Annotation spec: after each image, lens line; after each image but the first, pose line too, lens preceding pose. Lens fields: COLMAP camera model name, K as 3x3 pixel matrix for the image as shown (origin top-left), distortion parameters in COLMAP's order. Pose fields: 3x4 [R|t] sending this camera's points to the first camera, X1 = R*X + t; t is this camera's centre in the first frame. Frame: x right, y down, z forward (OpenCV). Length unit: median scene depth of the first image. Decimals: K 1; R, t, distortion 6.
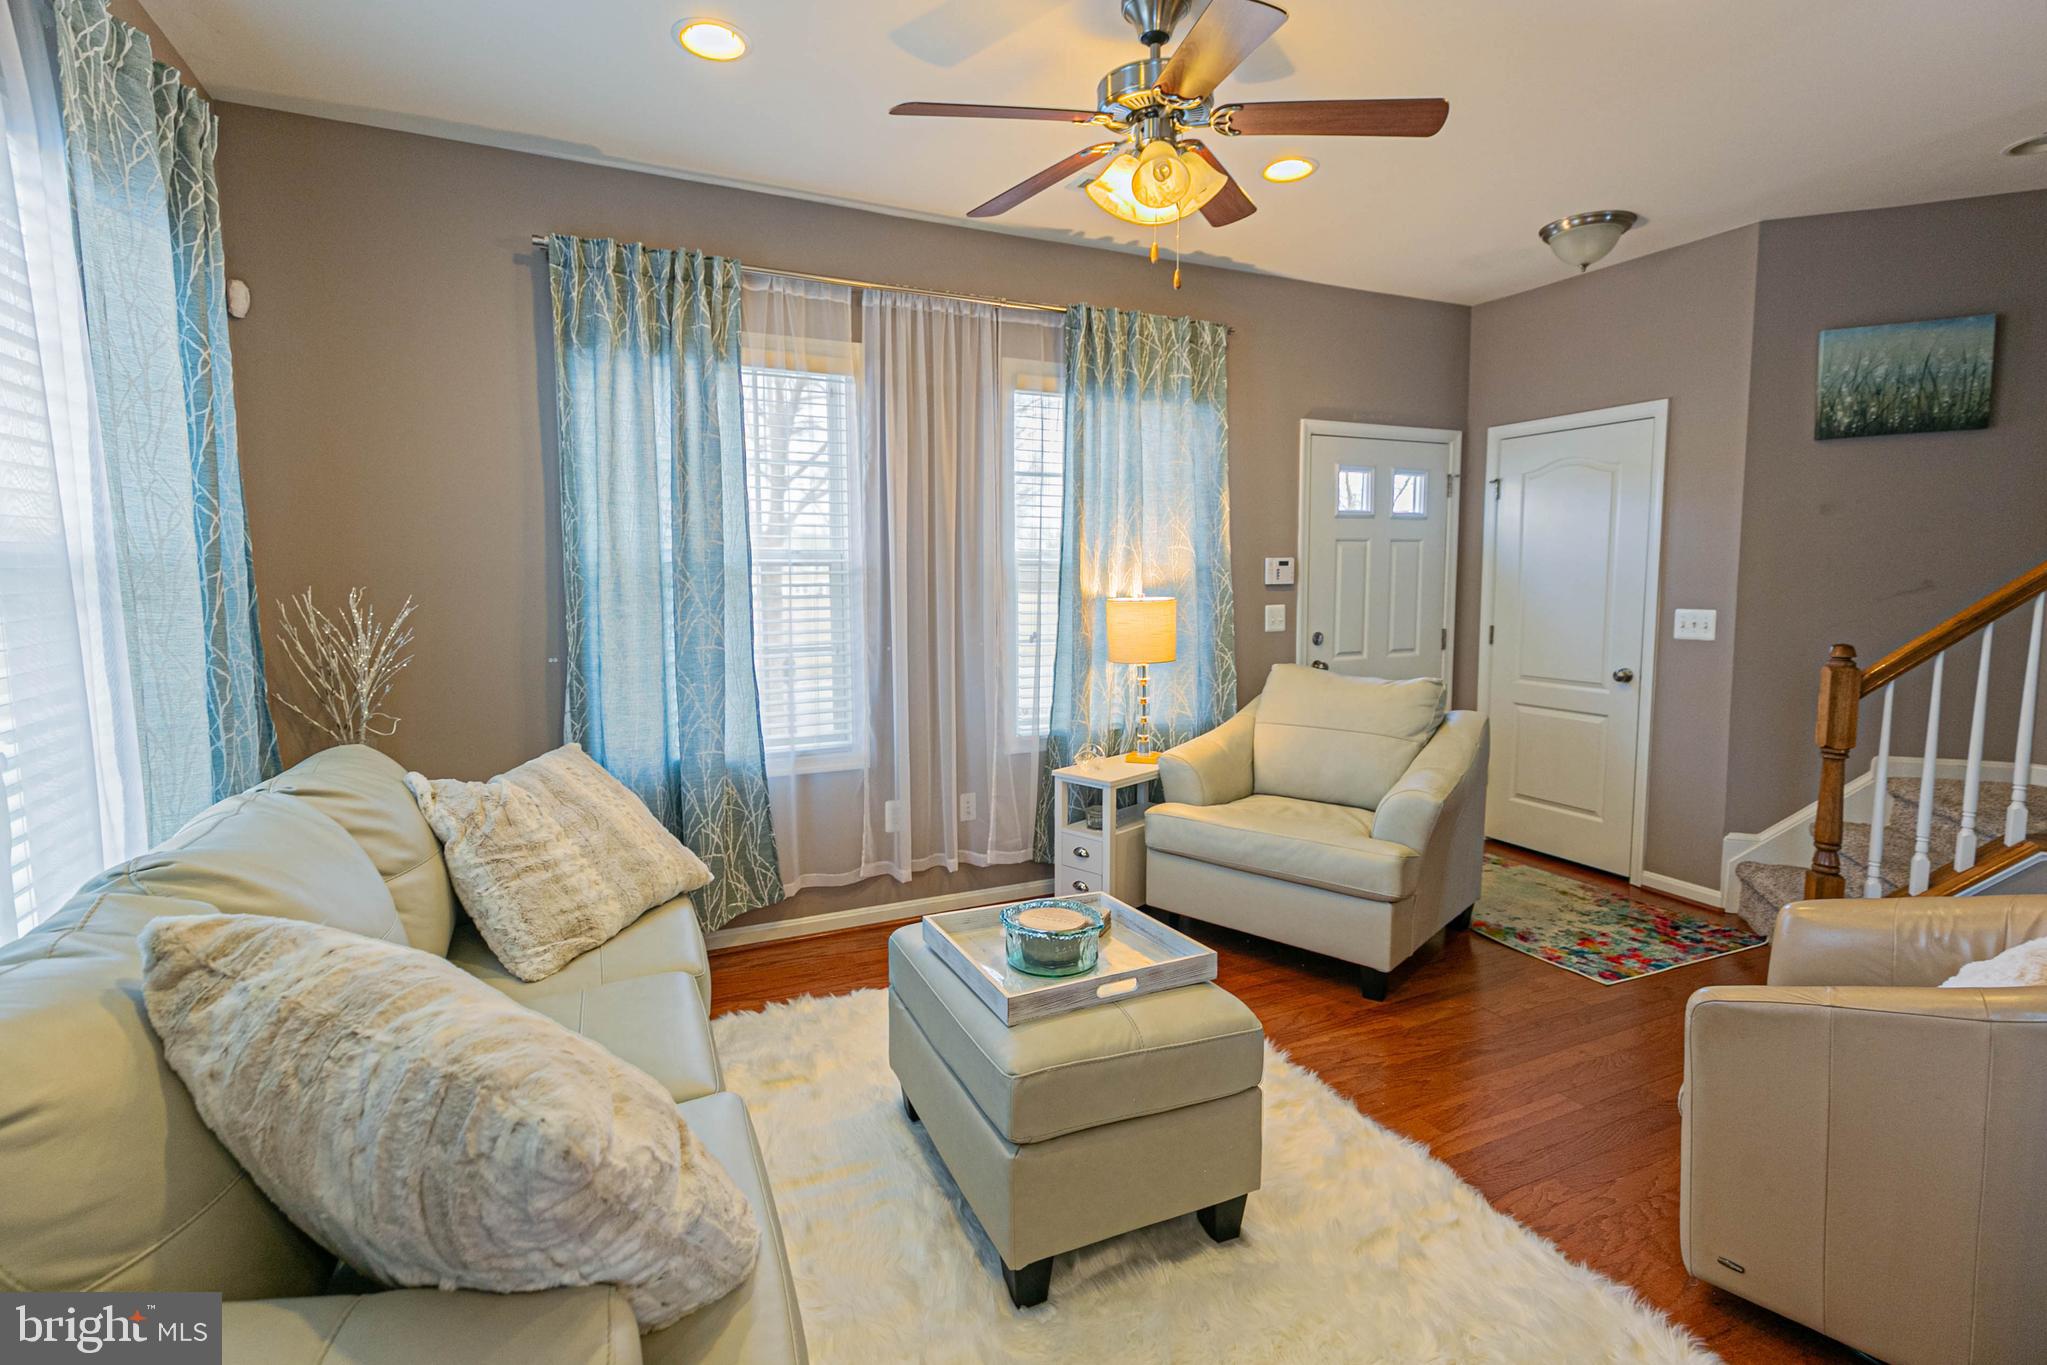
lens RADIAL K [[942.3, 0, 1017.6], [0, 942.3, 662.4], [0, 0, 1]] dist [0.009231, -0.002634]
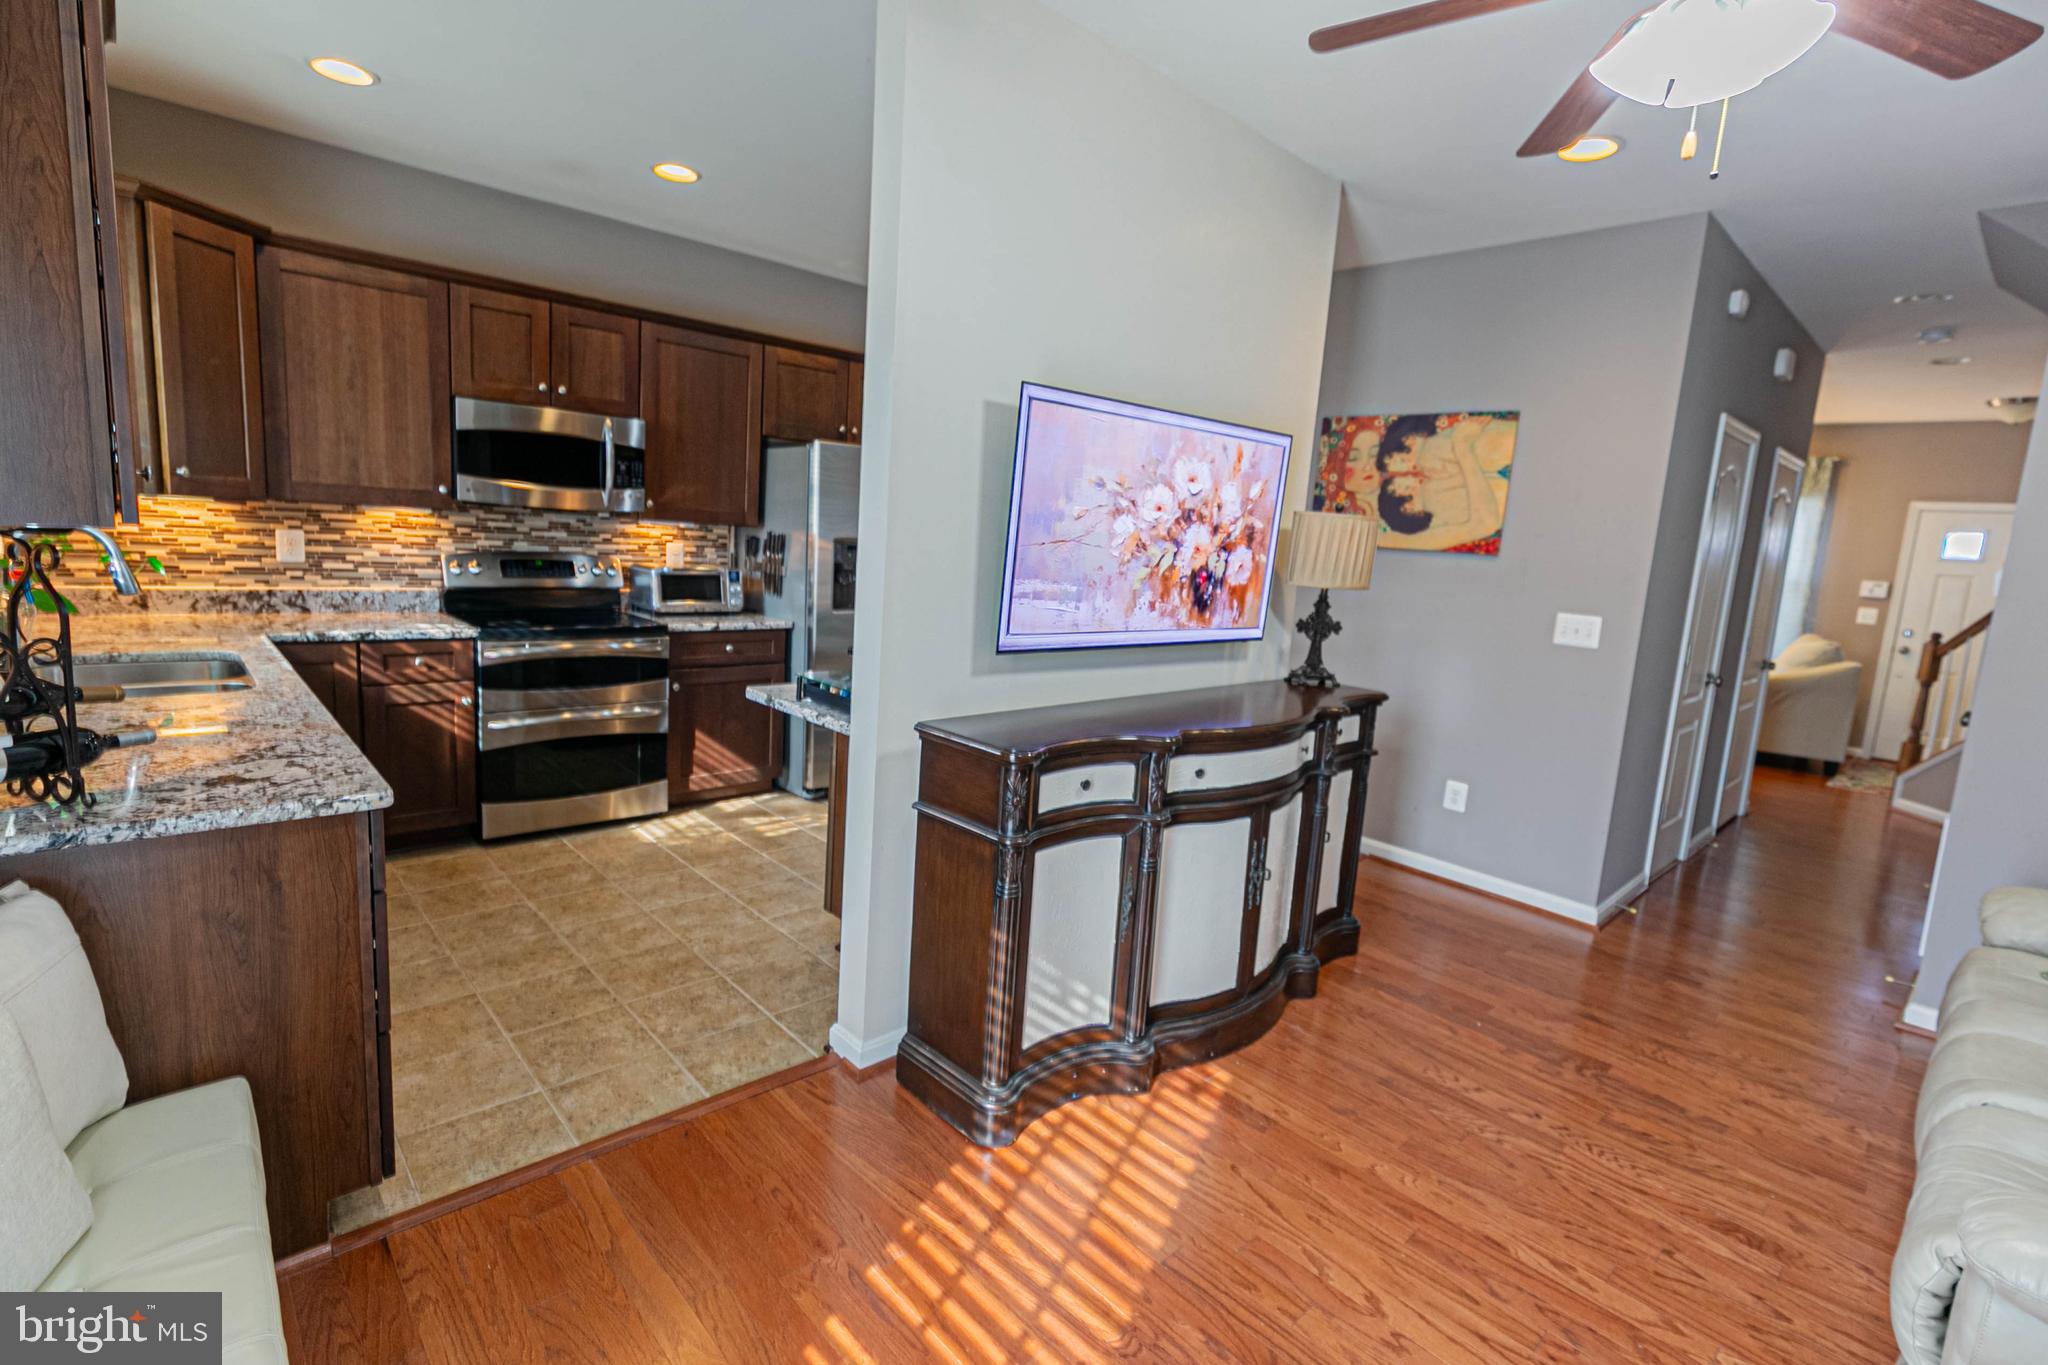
lens RADIAL K [[942.7, 0, 1012.1], [0, 942.7, 667.3], [0, 0, 1]] dist [0.009231, -0.002634]
pose [[0.314577, 0.168575, -0.934143, 1.952585], [-0.160929, 0.979330, 0.122536, 0.117262], [0.935491, 0.111784, 0.335203, -1.449228]]
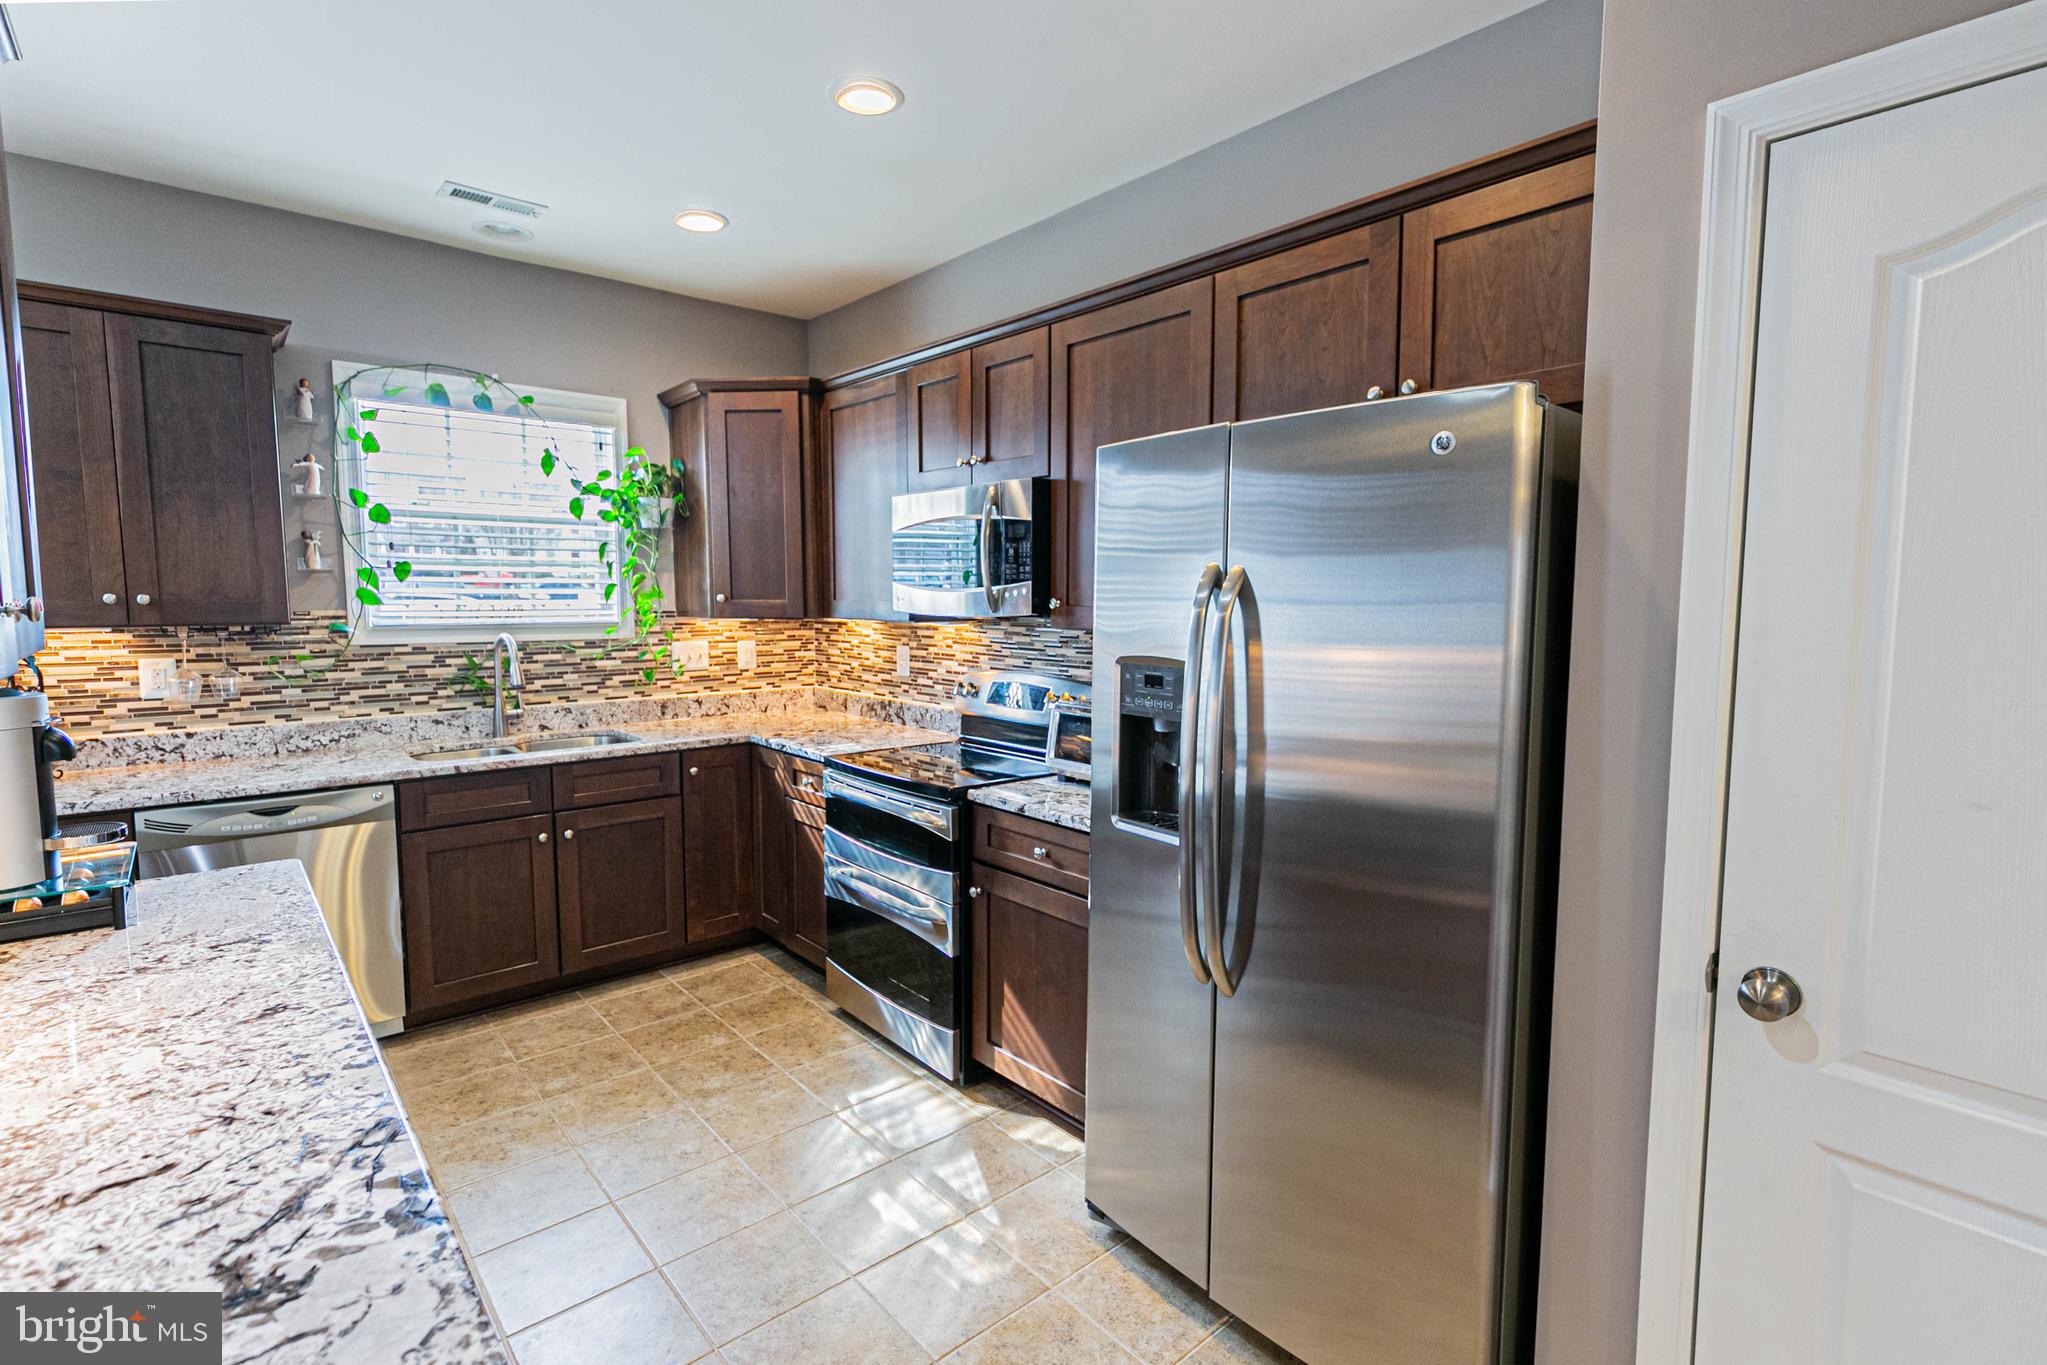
lens RADIAL K [[942.3, 0, 1025.5], [0, 942.3, 680.9], [0, 0, 1]] dist [0.009231, -0.002634]
pose [[-0.955254, 0.030307, -0.294230, 0.788140], [-0.026361, 0.982056, 0.186739, 0.047810], [0.294610, 0.186140, -0.937314, -0.707304]]
